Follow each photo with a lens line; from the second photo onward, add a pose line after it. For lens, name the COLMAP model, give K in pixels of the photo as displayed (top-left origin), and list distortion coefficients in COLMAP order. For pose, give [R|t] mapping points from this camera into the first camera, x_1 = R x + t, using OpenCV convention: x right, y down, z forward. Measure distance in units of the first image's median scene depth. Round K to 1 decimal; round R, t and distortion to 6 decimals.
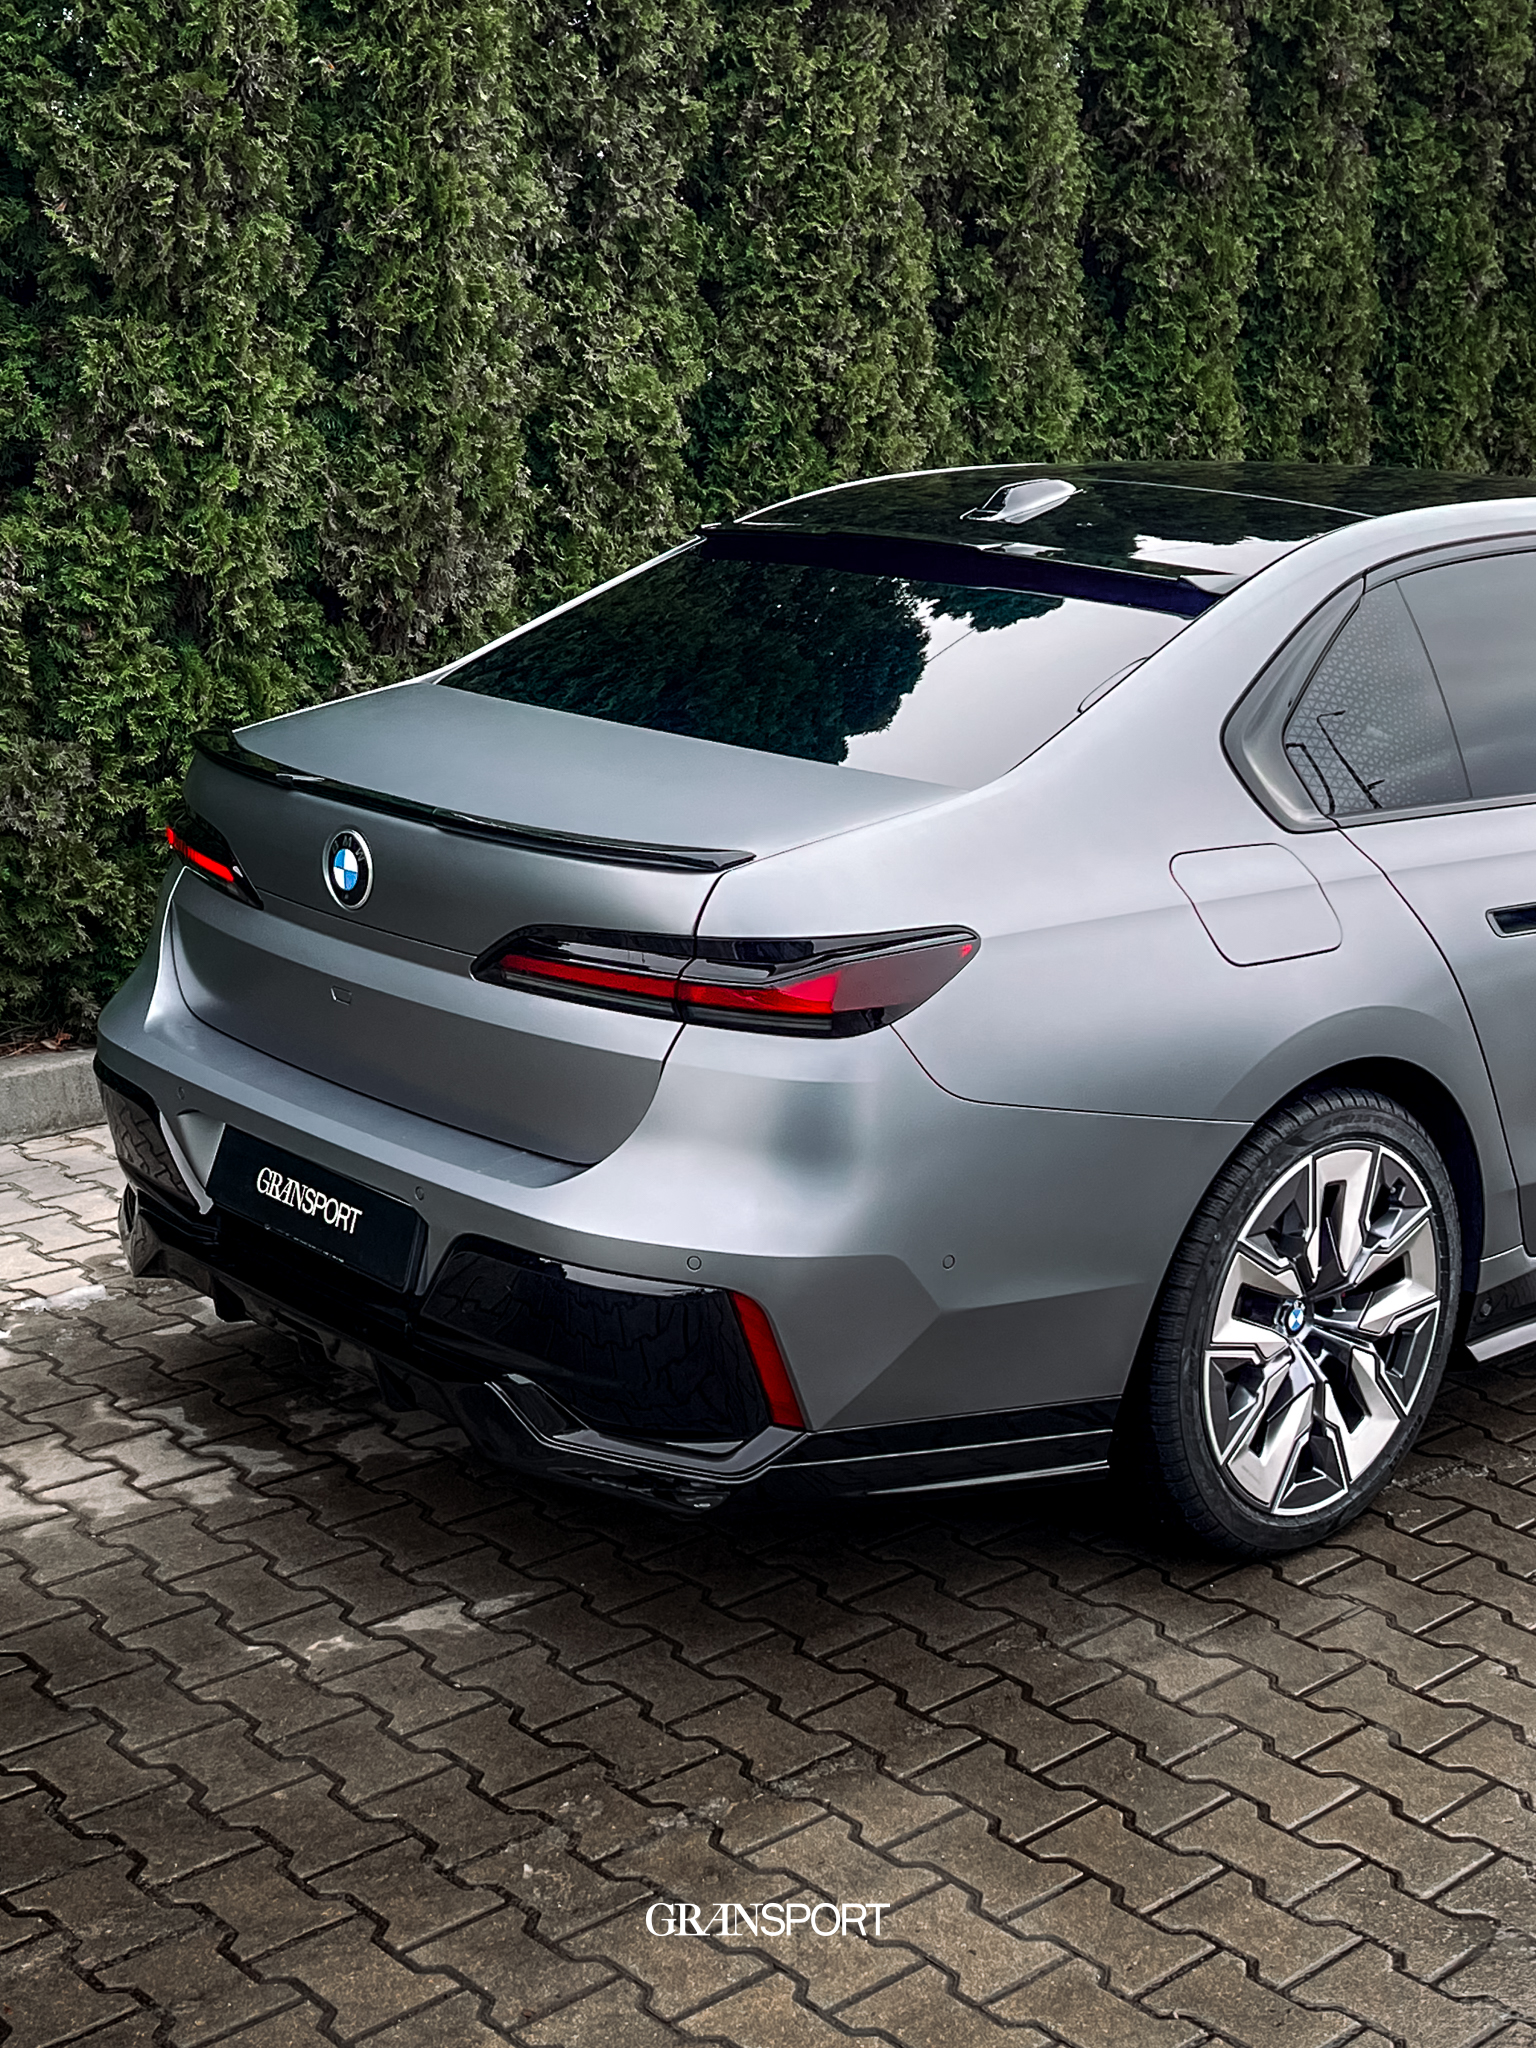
lens RADIAL K [[2749.4, 0, 770.3], [0, 2749.4, 895.3], [0, 0, 1]] dist [0.057642, 0.000000]
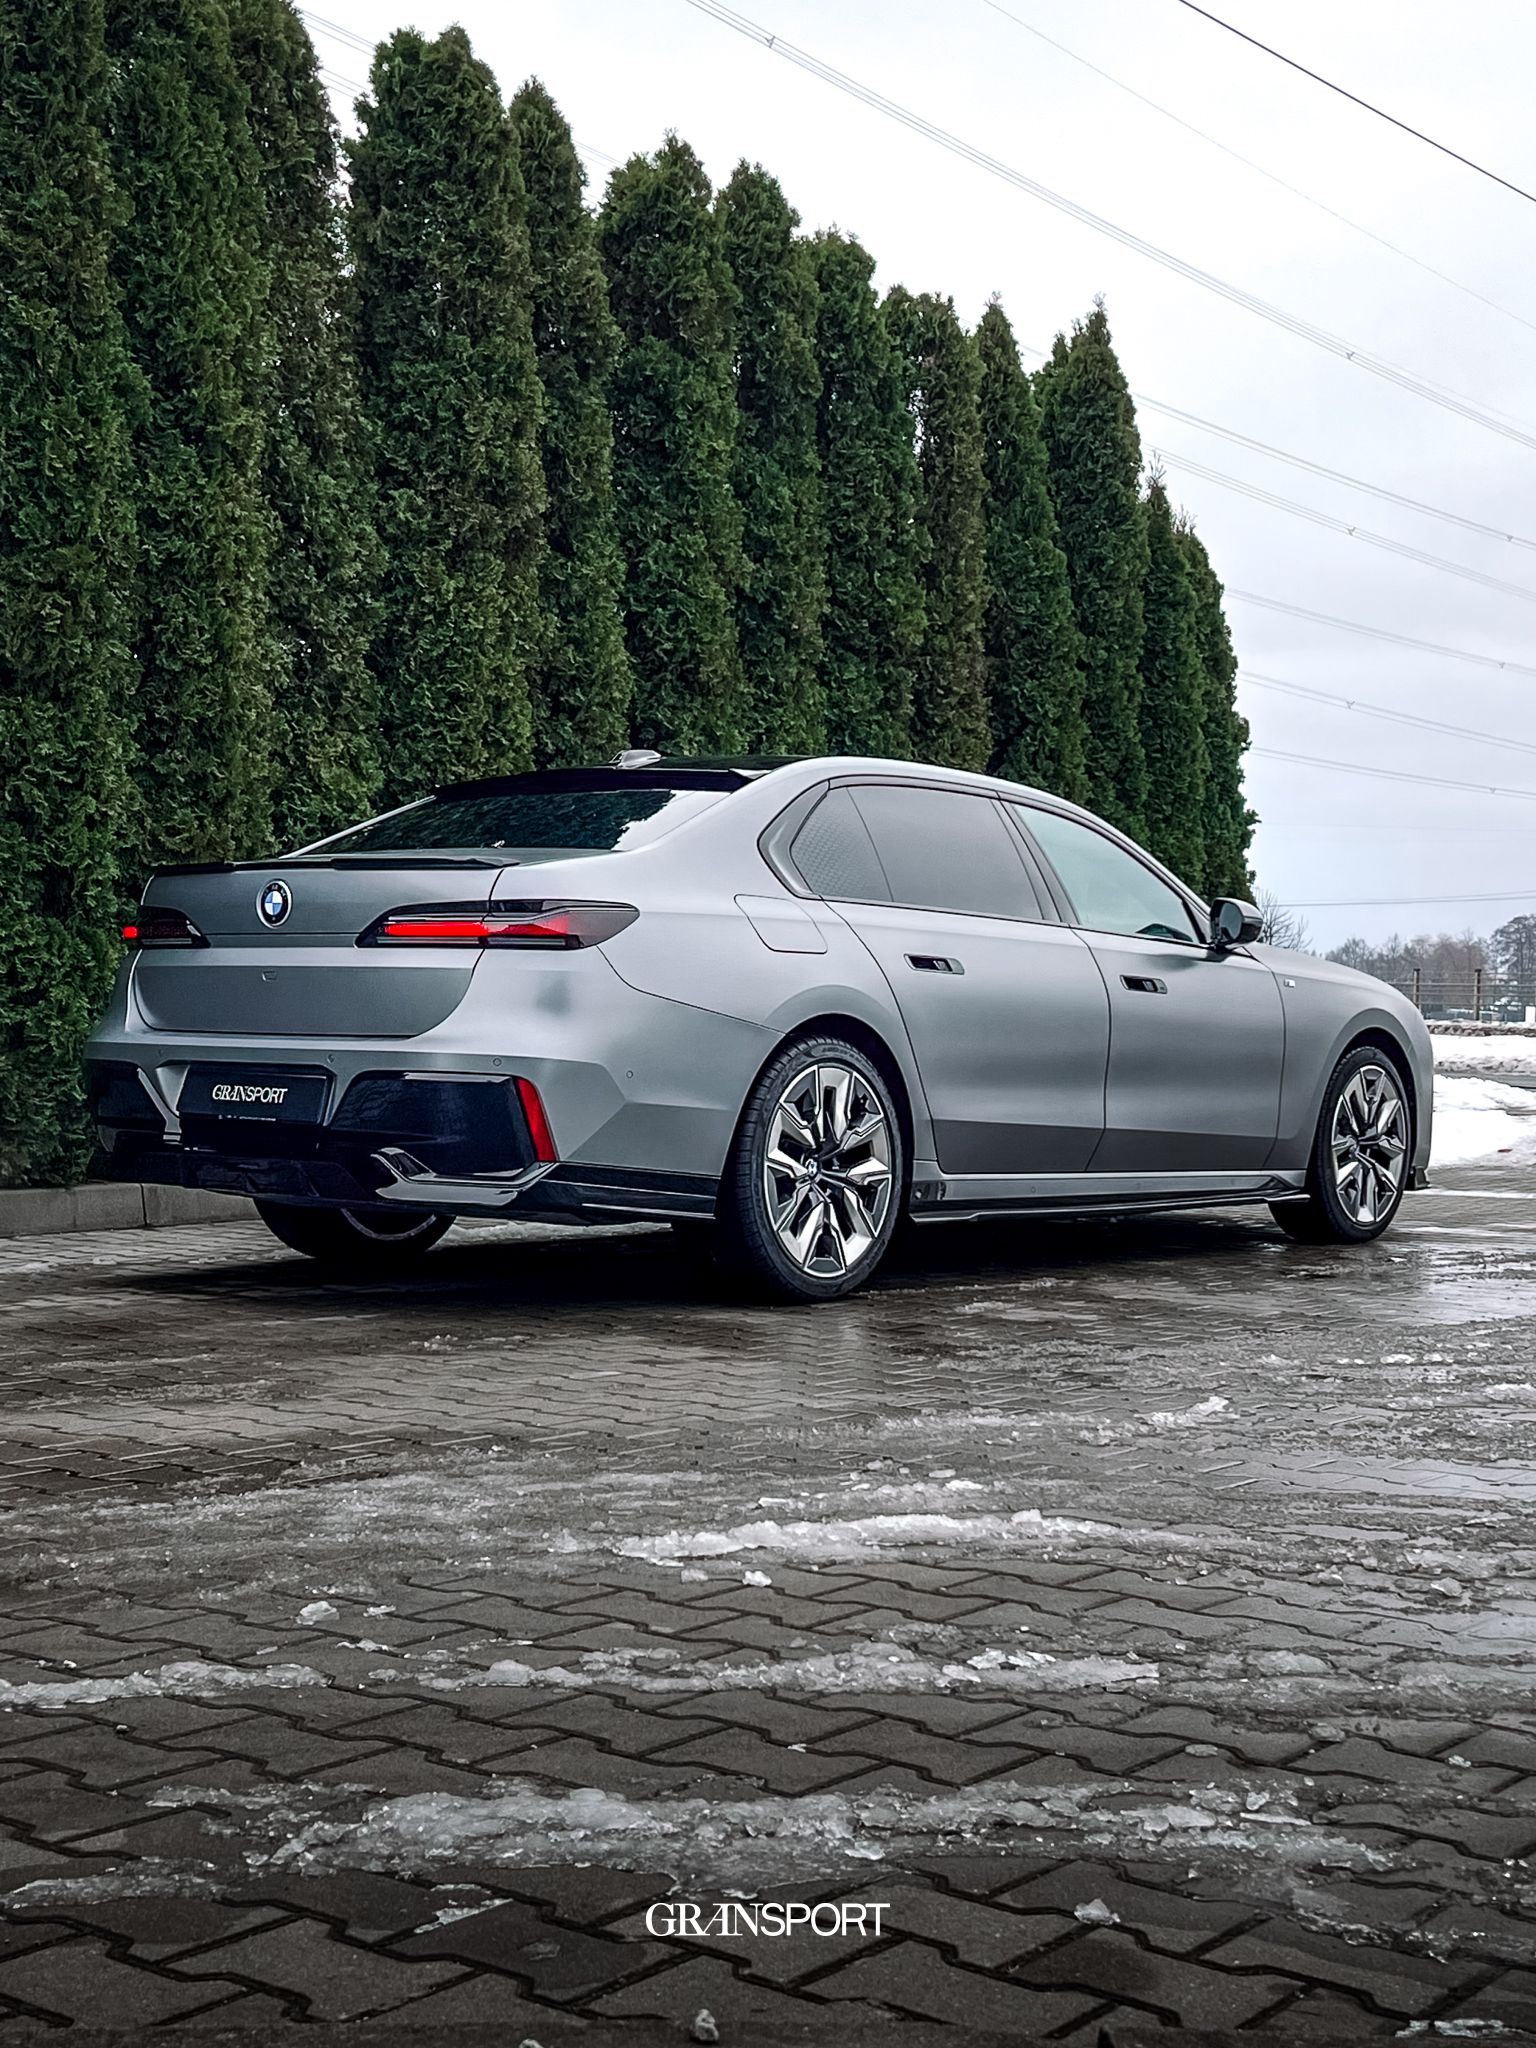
lens RADIAL K [[2749.4, 0, 767.6], [0, 2749.4, 1024.0], [0, 0, 1]] dist [0.057642, 0.000000]
pose [[0.982530, -0.002181, 0.186094, -0.108086], [0.041407, 0.977429, -0.207165, 0.279309], [-0.181442, 0.211251, 0.960444, -0.462344]]
